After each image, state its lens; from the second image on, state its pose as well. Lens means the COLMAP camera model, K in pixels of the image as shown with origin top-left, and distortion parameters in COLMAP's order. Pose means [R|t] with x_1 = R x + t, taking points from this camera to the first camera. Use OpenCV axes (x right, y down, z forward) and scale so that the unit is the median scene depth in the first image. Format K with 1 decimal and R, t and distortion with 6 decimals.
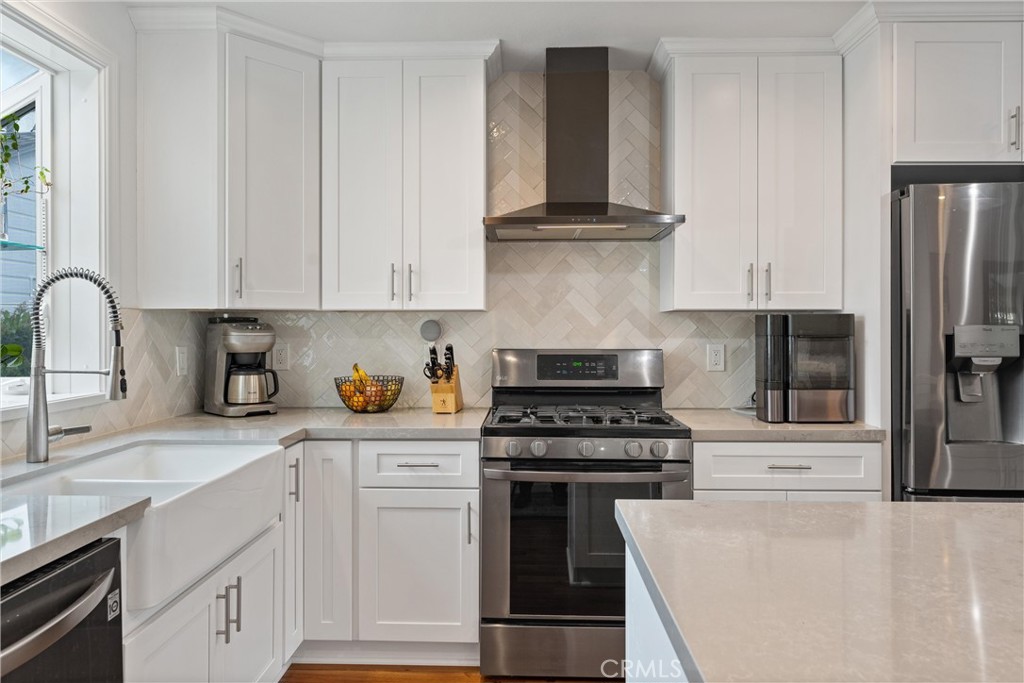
lens RADIAL K [[674.1, 0, 513.2], [0, 674.1, 326.4], [0, 0, 1]] dist [-0.000688, 0.001638]
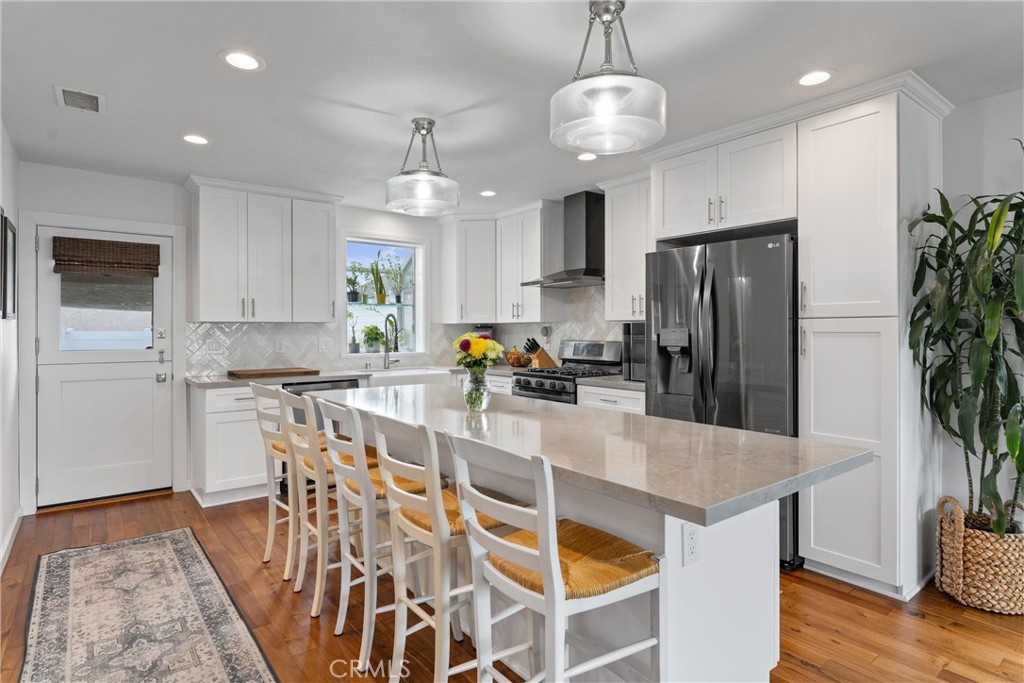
lens RADIAL K [[539.8, 0, 514.5], [0, 539.8, 331.4], [0, 0, 1]] dist [-0.000347, -0.000356]
pose [[0.641439, -0.000323, -0.767174, 1.254500], [0.006926, 0.999962, 0.005370, -0.004518], [0.767143, -0.008758, 0.641417, -0.200326]]
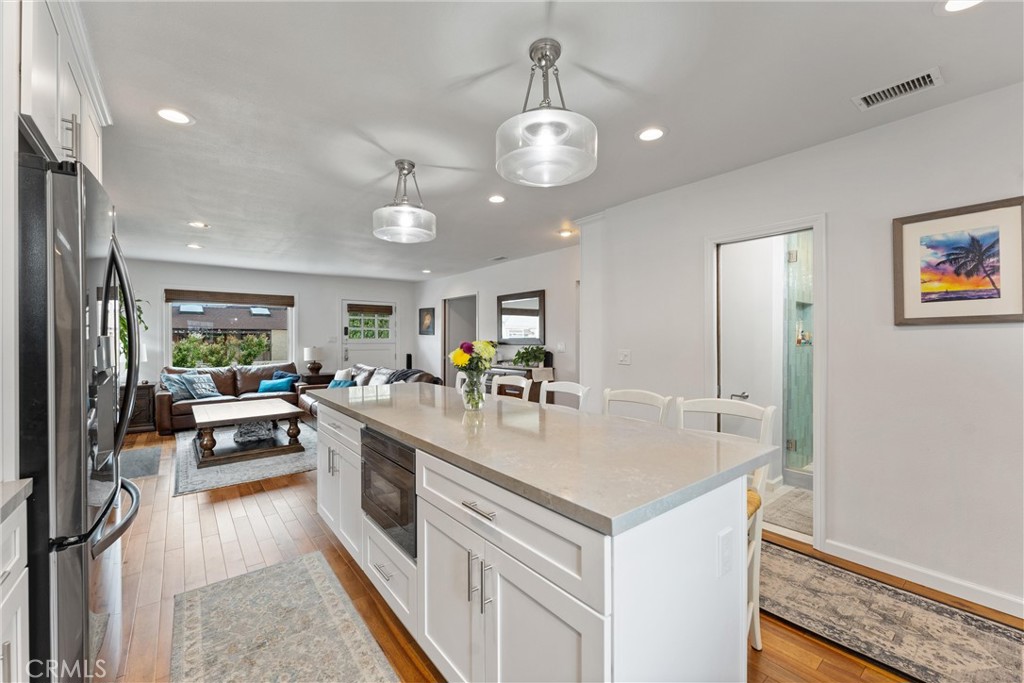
lens RADIAL K [[413.8, 0, 512.0], [0, 413.8, 341.5], [0, 0, 1]] dist [-0.002451, -0.000190]
pose [[-0.645880, -0.005010, 0.763422, -0.107936], [-0.001893, 0.999986, 0.004960, -0.002106], [-0.763436, 0.001758, -0.645881, 0.771144]]
